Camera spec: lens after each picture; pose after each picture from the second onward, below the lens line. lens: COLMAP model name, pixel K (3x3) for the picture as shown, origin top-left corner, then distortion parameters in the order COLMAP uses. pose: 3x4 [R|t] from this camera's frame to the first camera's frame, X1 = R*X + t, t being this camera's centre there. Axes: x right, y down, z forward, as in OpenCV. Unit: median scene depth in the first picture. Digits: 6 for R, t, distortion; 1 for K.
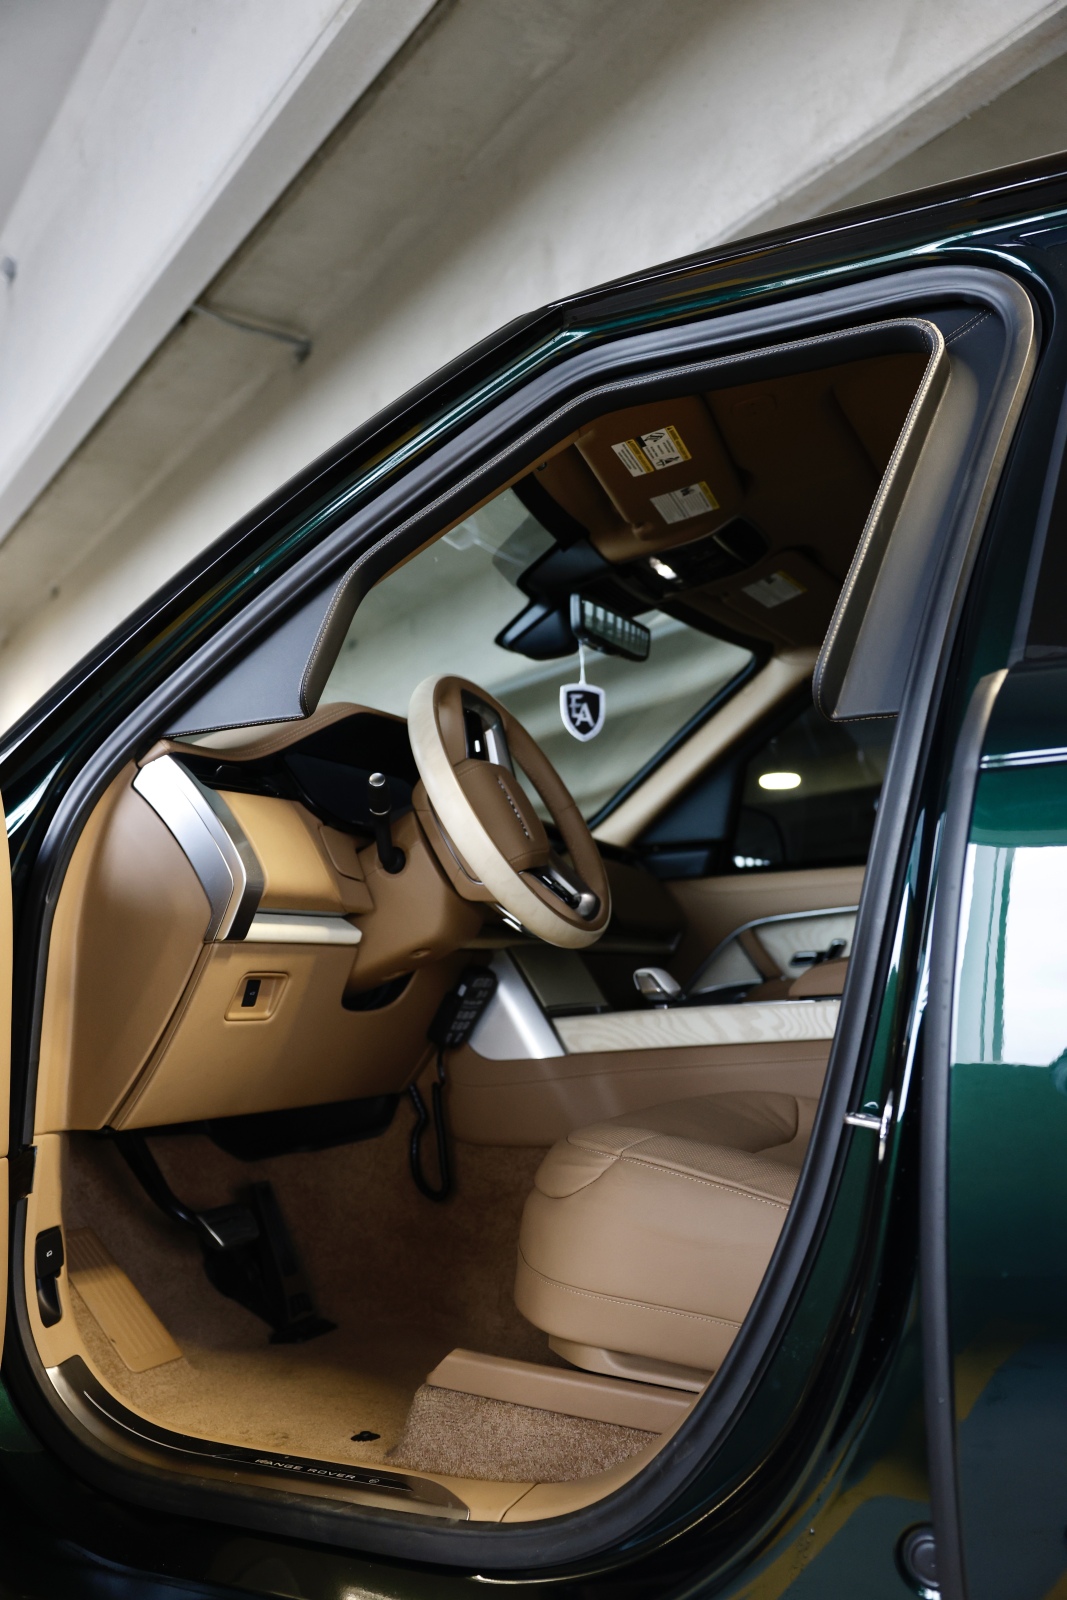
lens RADIAL K [[1422.0, 0, 533.5], [0, 1422.0, 800.0], [0, 0, 1]] dist [0.000939, -0.000073]
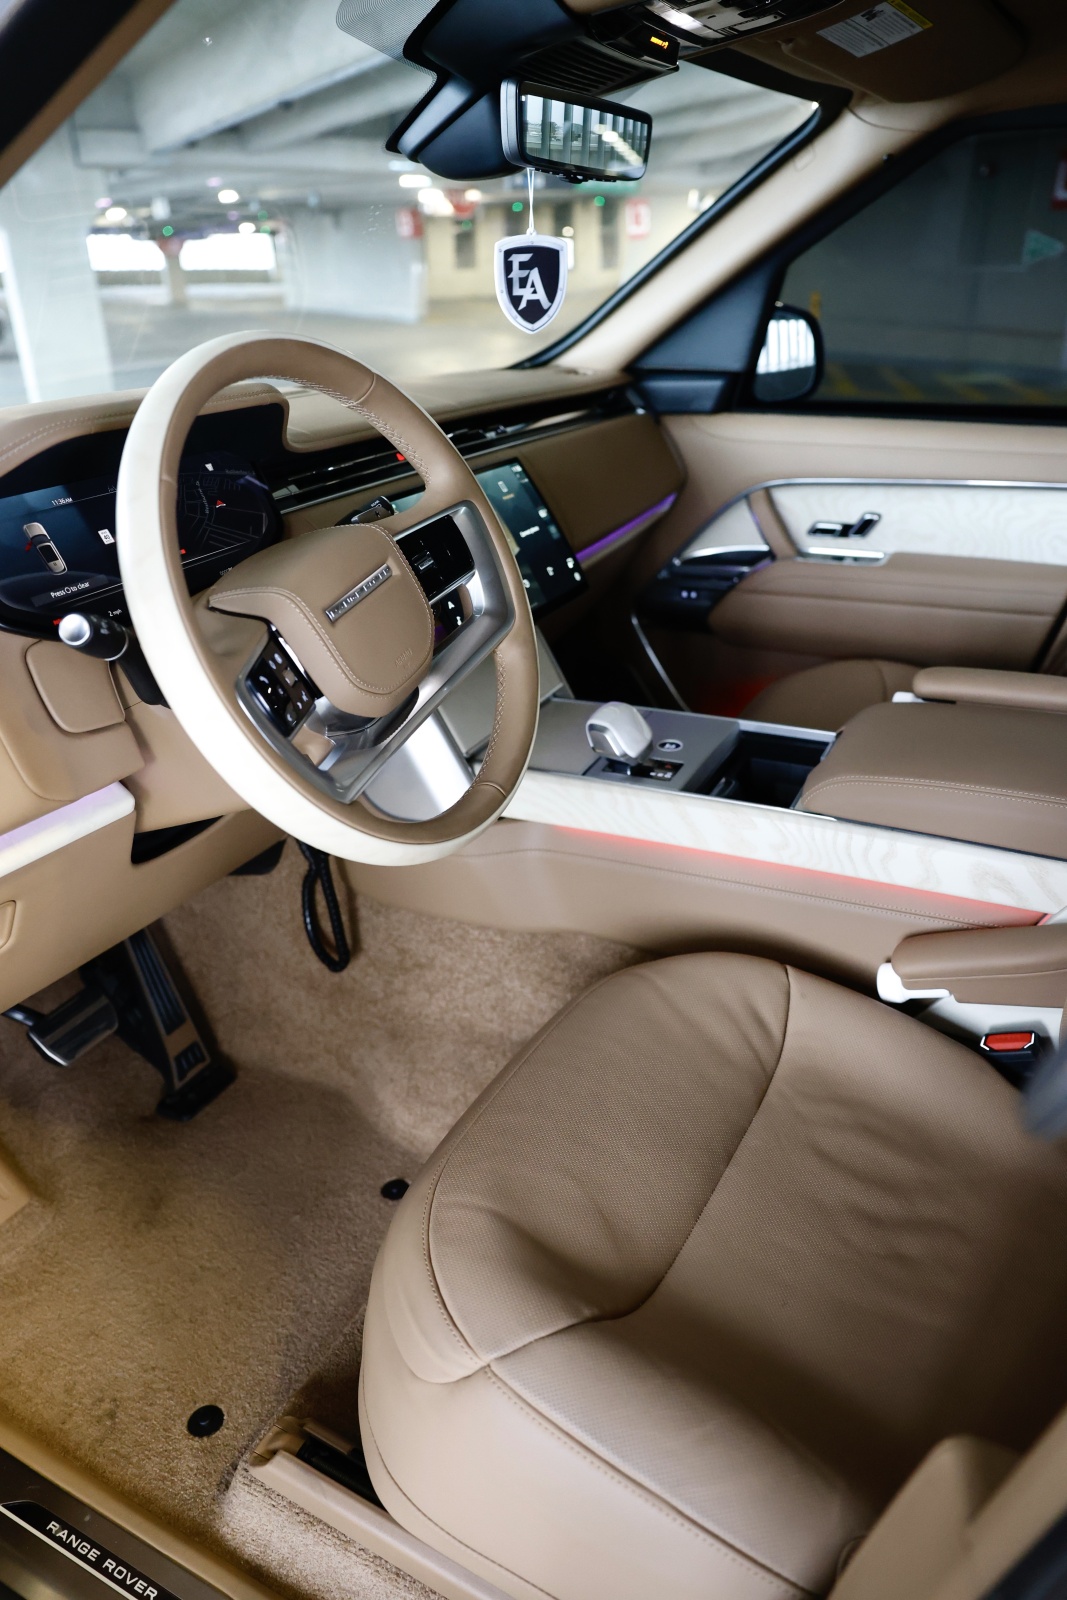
lens RADIAL K [[1111.6, 0, 516.1], [0, 1111.6, 800.2], [0, 0, 1]] dist [-0.000060, -0.000429]
pose [[0.998635, 0.031438, -0.041721, 0.055608], [-0.003564, 0.837787, 0.545985, -0.138661], [0.052118, -0.545091, 0.836755, 0.470443]]
